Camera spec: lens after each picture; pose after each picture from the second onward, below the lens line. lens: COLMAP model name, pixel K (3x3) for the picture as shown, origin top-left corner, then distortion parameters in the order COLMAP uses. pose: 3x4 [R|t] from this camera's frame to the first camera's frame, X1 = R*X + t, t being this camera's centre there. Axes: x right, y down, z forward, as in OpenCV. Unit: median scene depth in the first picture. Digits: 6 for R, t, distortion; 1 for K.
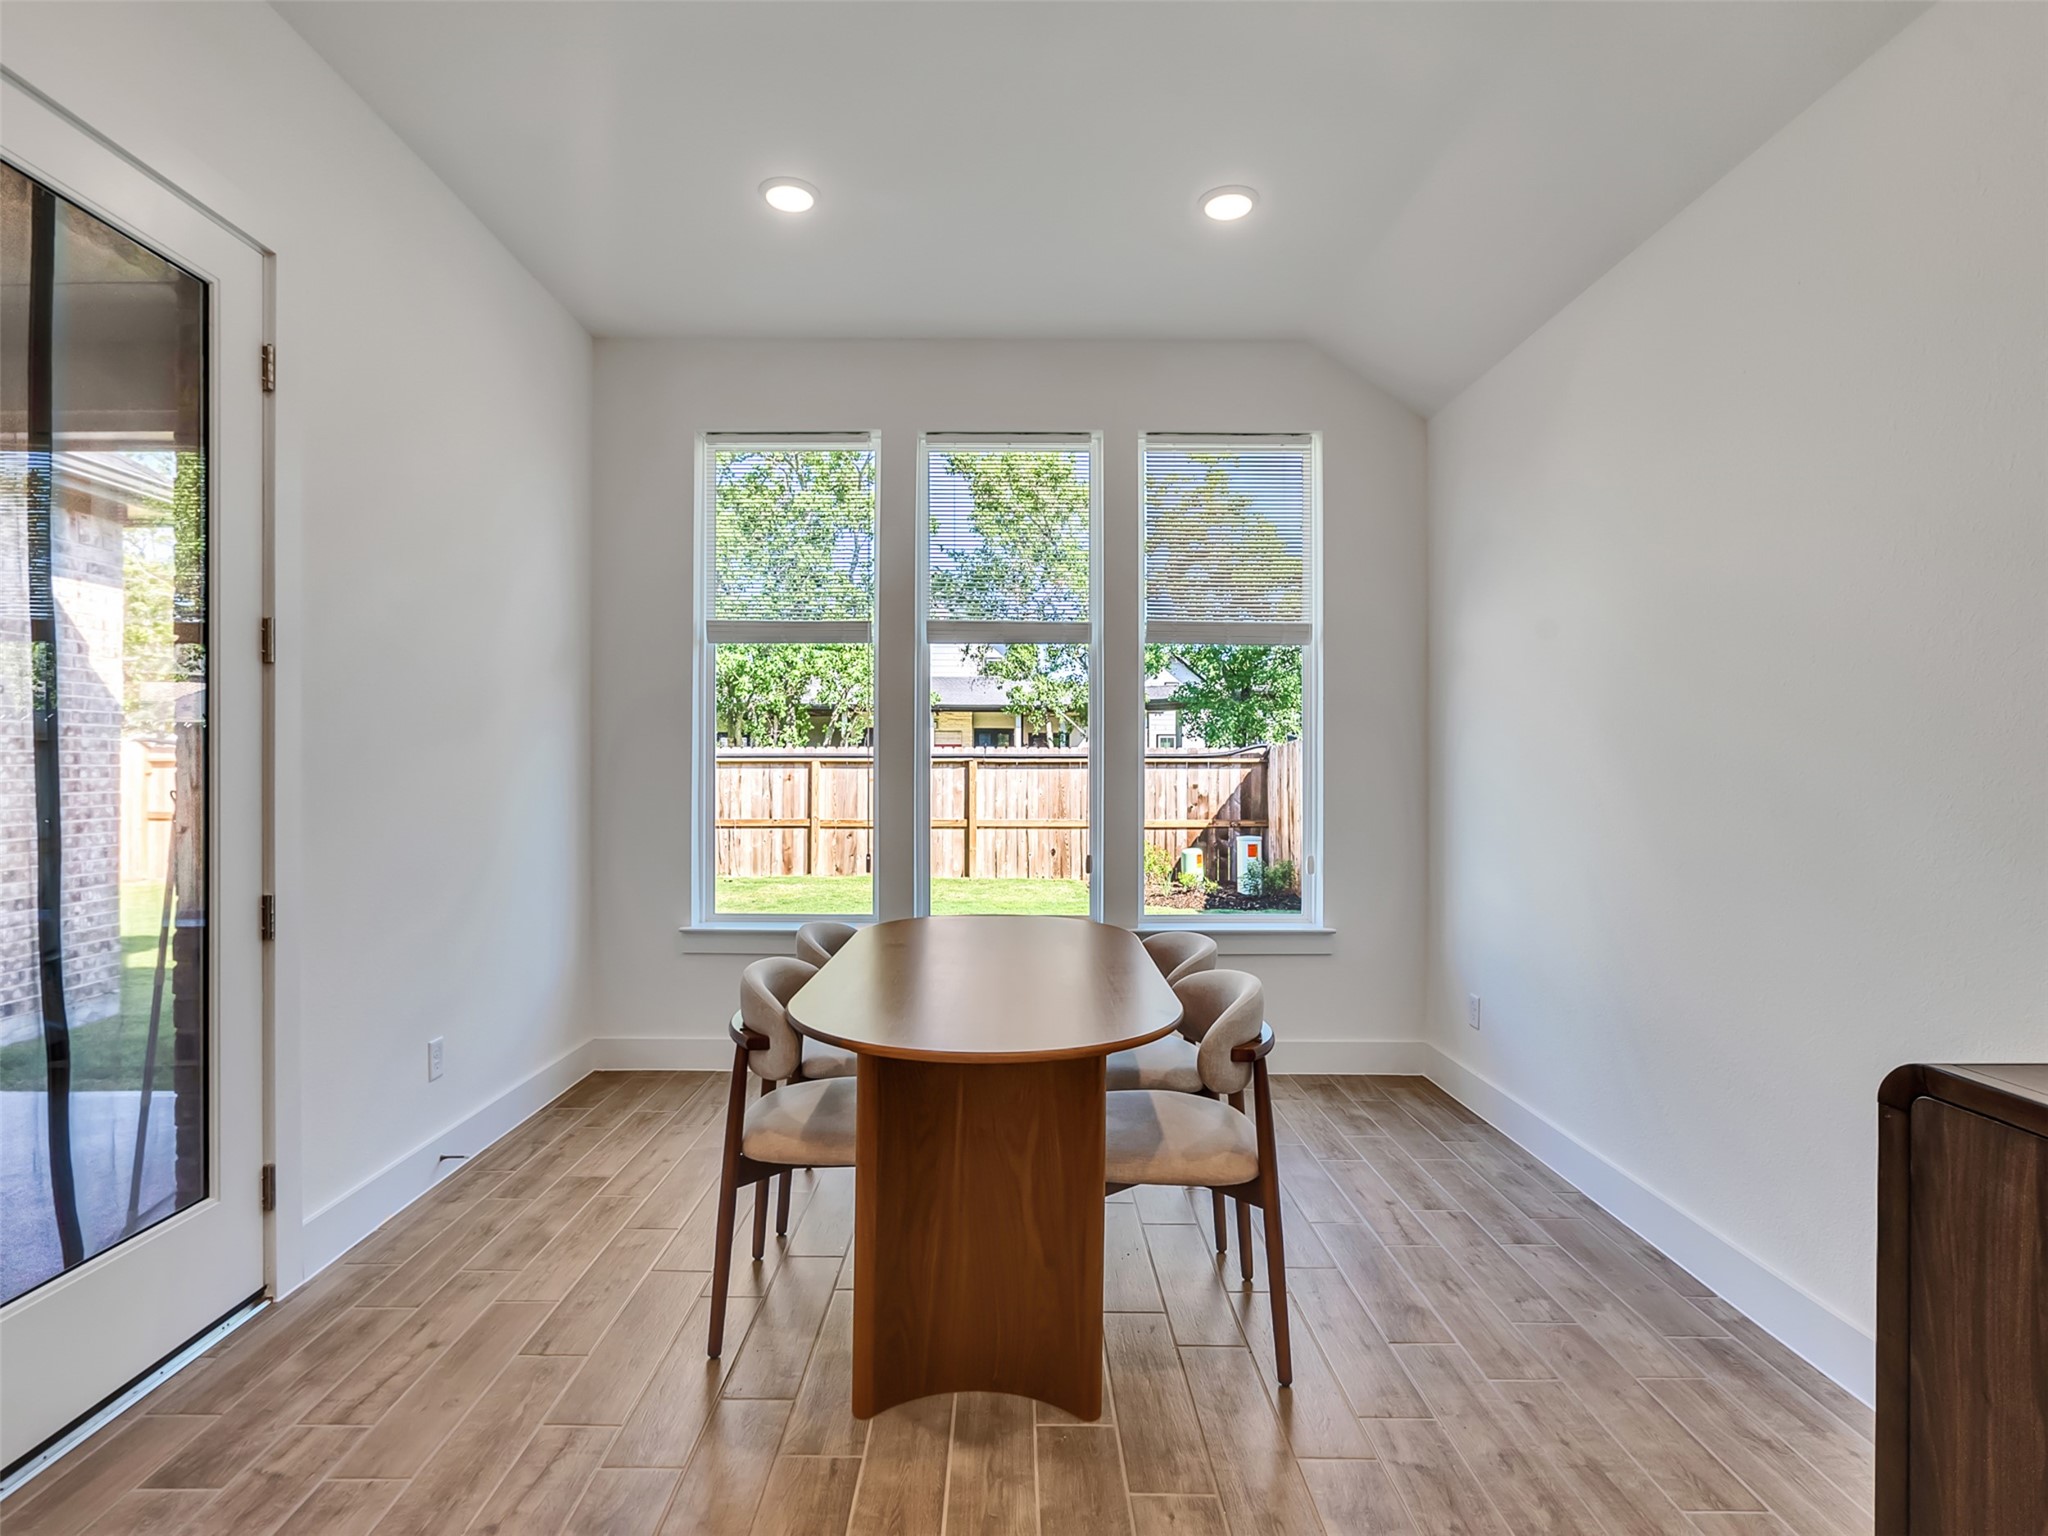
lens RADIAL K [[1047.0, 0, 1007.6], [0, 1047.0, 771.9], [0, 0, 1]] dist [-0.005870, 0.005211]
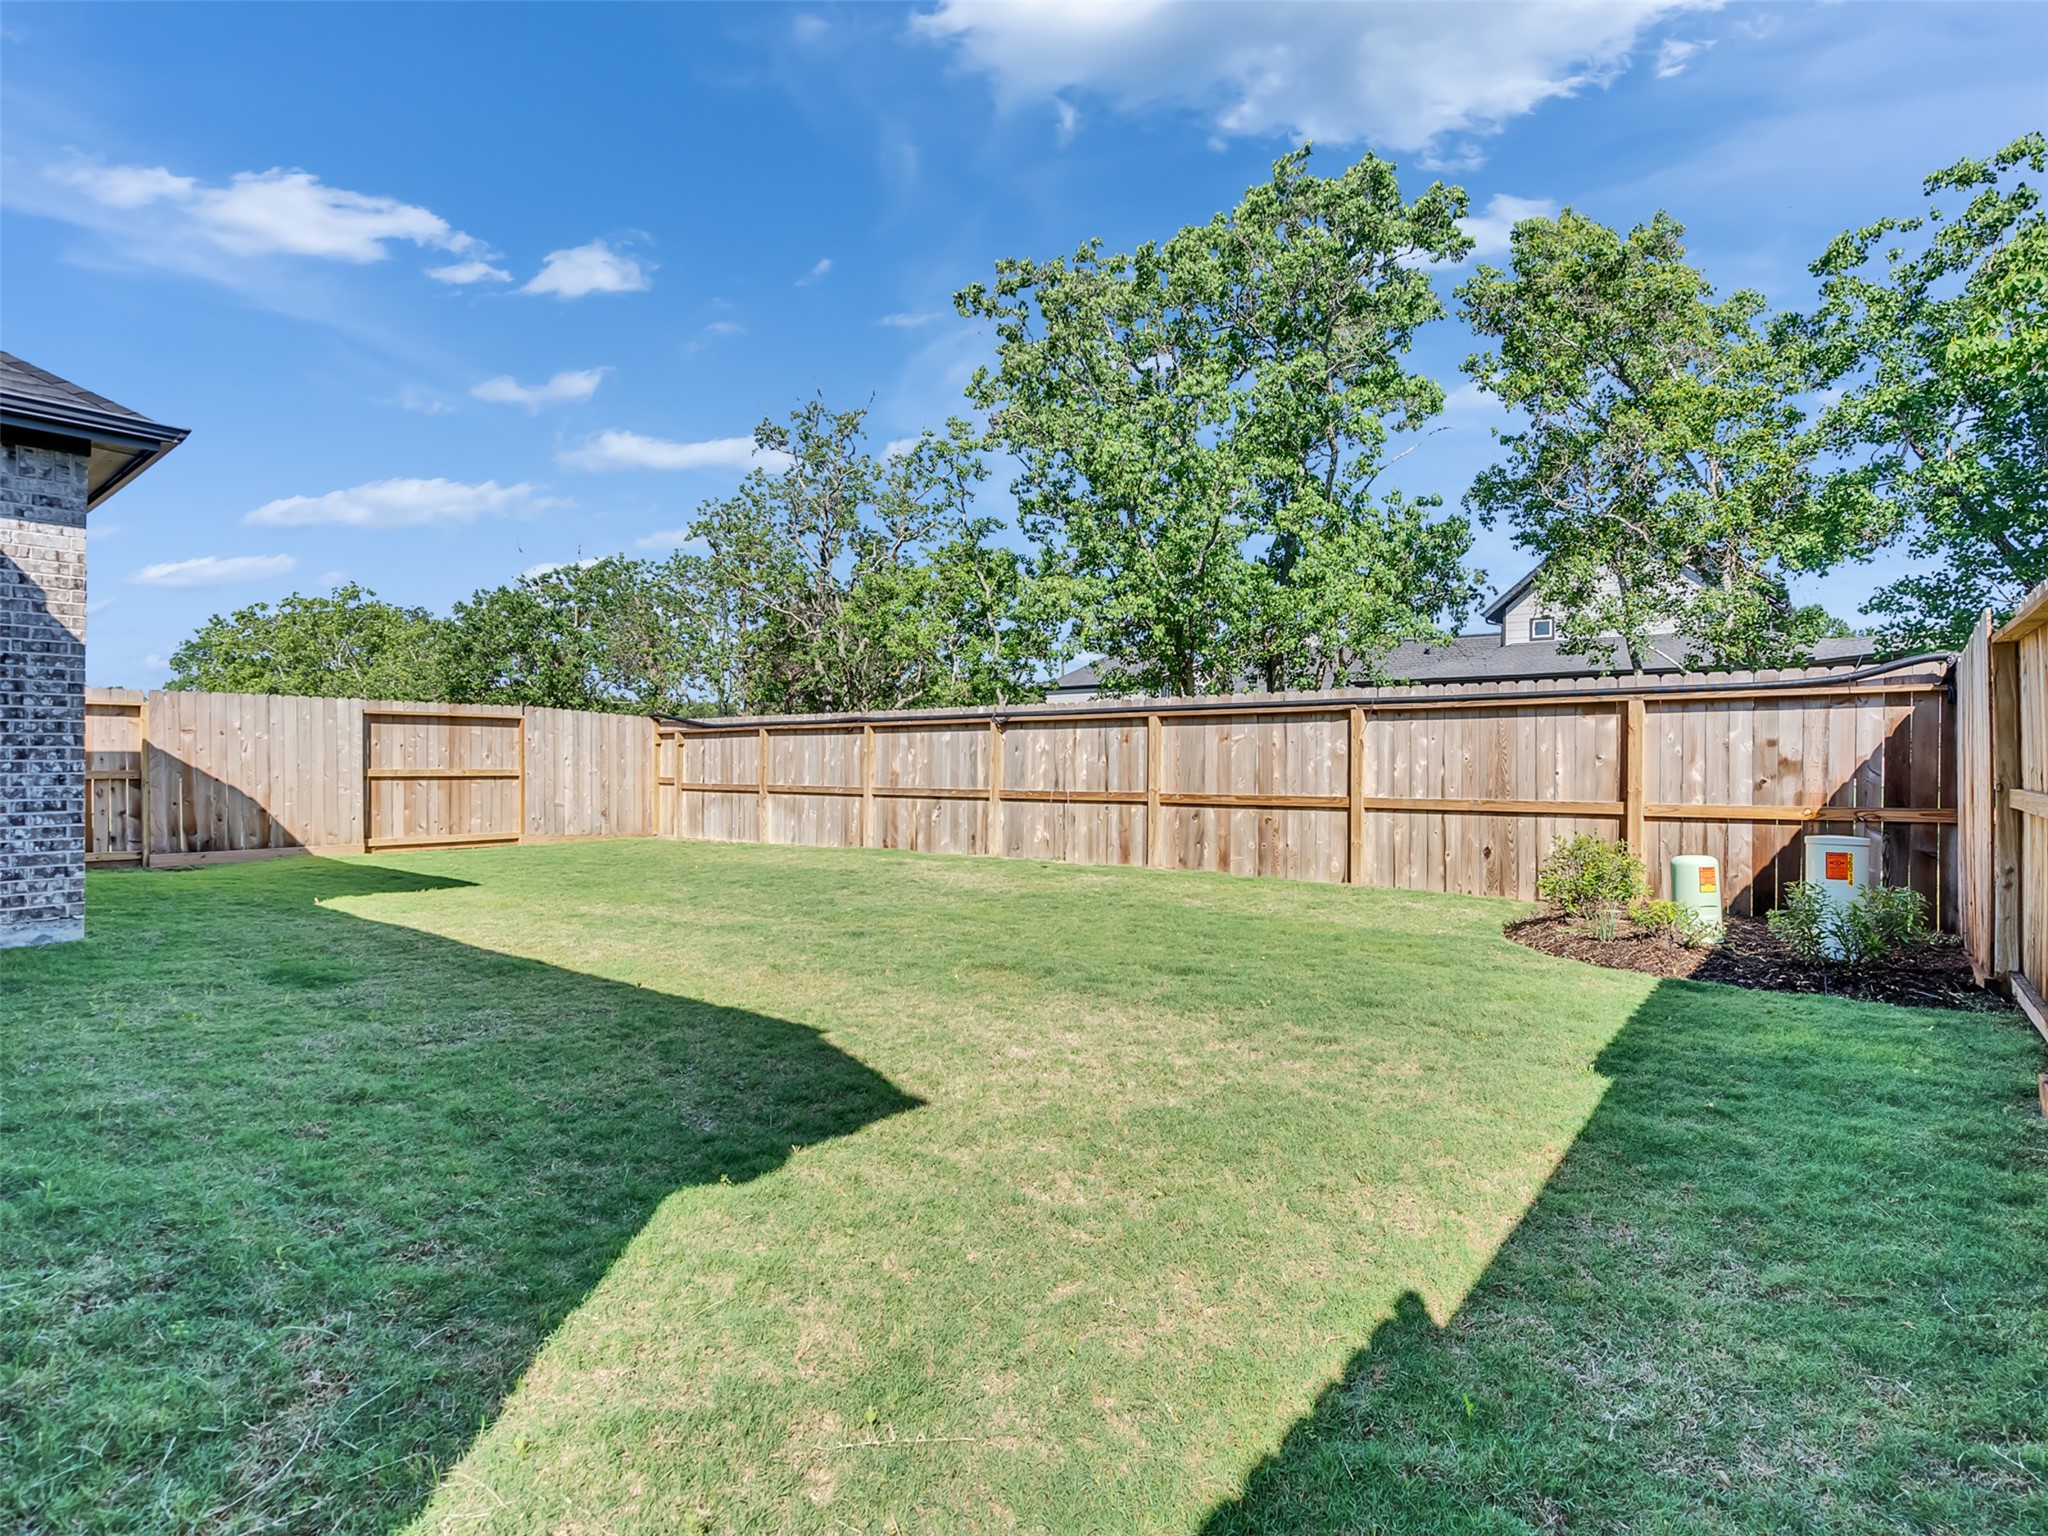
lens RADIAL K [[1047.0, 0, 1007.6], [0, 1047.0, 772.6], [0, 0, 1]] dist [-0.005870, 0.005211]
pose [[0.774167, 0.005357, -0.632958, 0.215353], [-0.002824, 0.999983, 0.005009, 0.027052], [0.632974, -0.002091, 0.774170, 0.345445]]
